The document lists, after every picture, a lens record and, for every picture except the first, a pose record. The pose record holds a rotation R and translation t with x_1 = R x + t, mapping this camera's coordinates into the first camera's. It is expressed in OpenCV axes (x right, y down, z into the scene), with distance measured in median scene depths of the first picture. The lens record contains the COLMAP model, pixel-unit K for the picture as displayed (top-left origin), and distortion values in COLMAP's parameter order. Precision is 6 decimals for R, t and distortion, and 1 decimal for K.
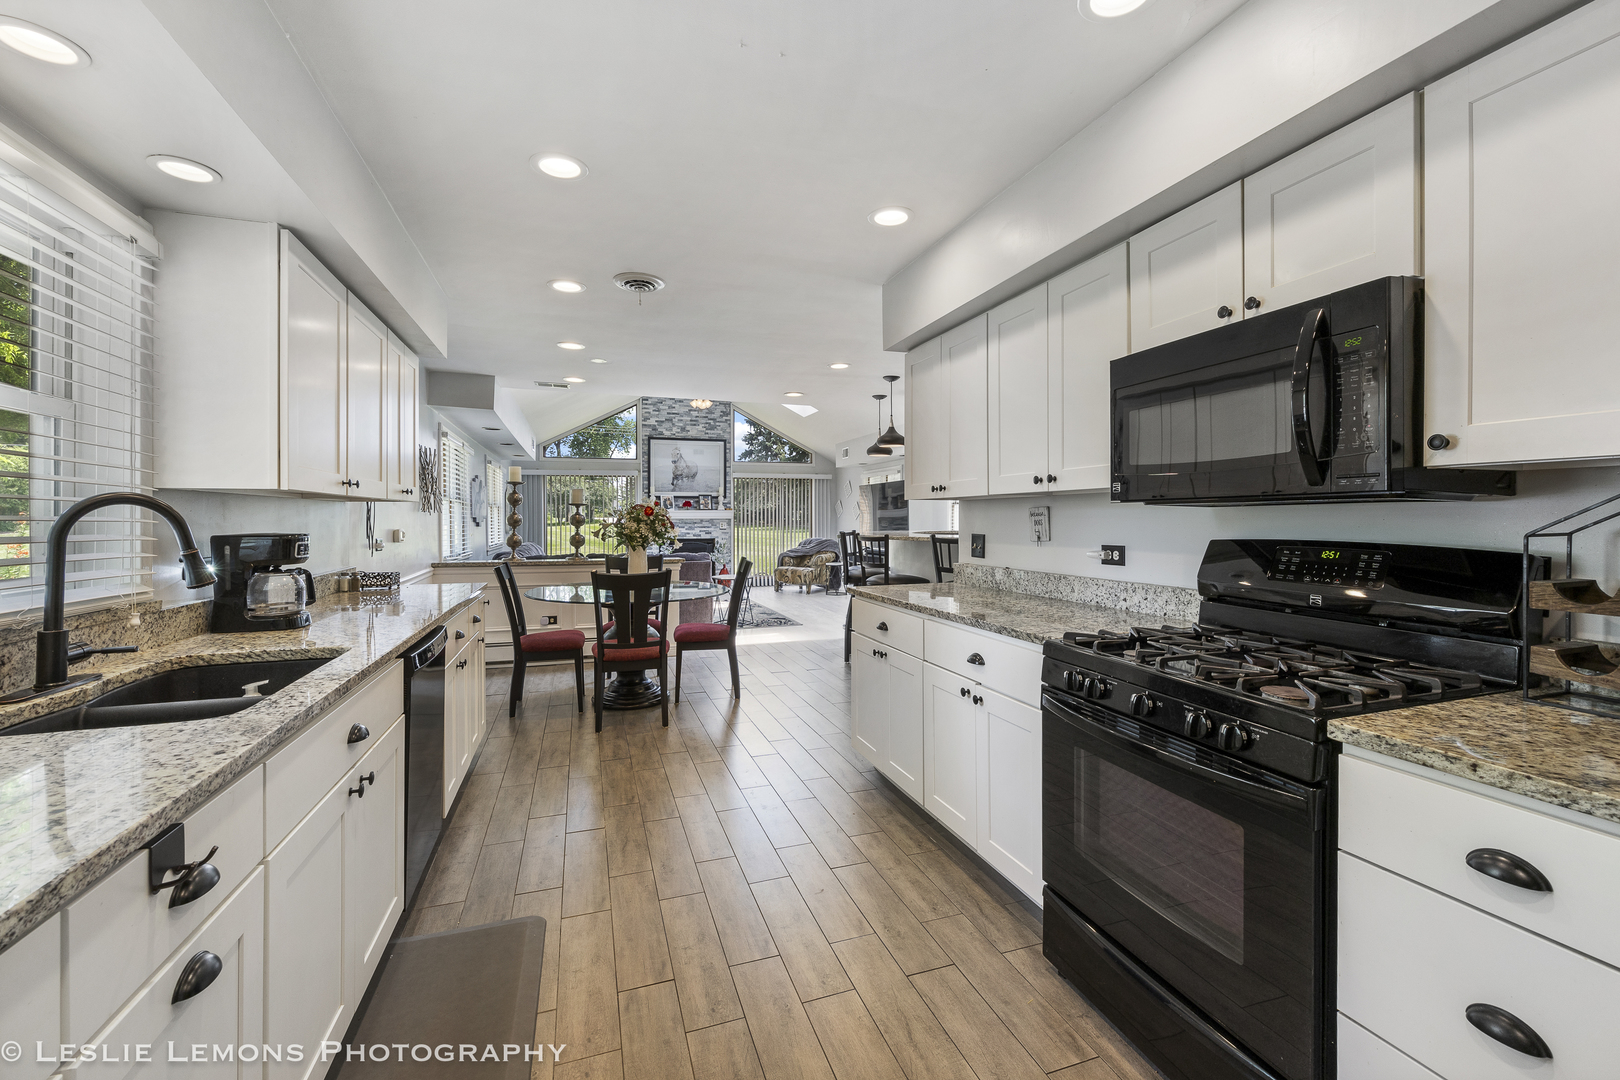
lens RADIAL K [[650.7, 0, 809.3], [0, 650.7, 530.4], [0, 0, 1]] dist [0.001968, 0.000042]
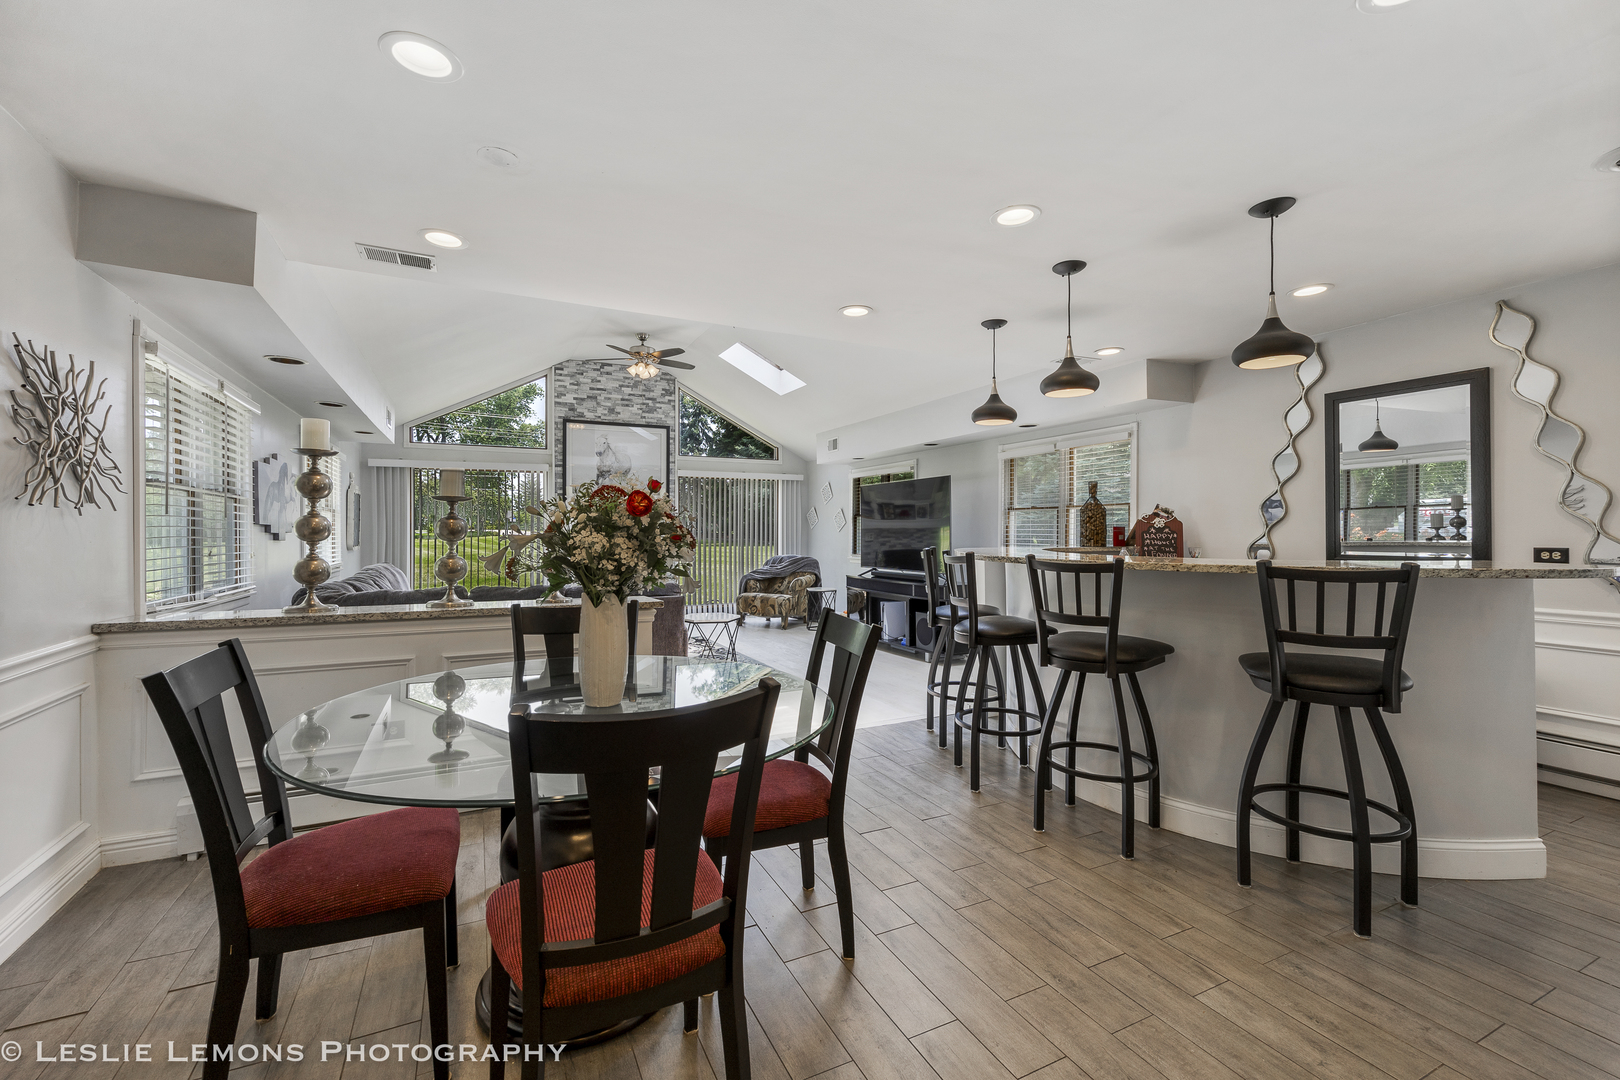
lens RADIAL K [[650.7, 0, 809.2], [0, 650.7, 534.7], [0, 0, 1]] dist [0.001968, 0.000042]
pose [[0.989690, 0.002242, 0.143211, -0.079989], [-0.000272, 0.999905, -0.013772, -0.002224], [-0.143228, 0.013591, 0.989596, 0.240379]]
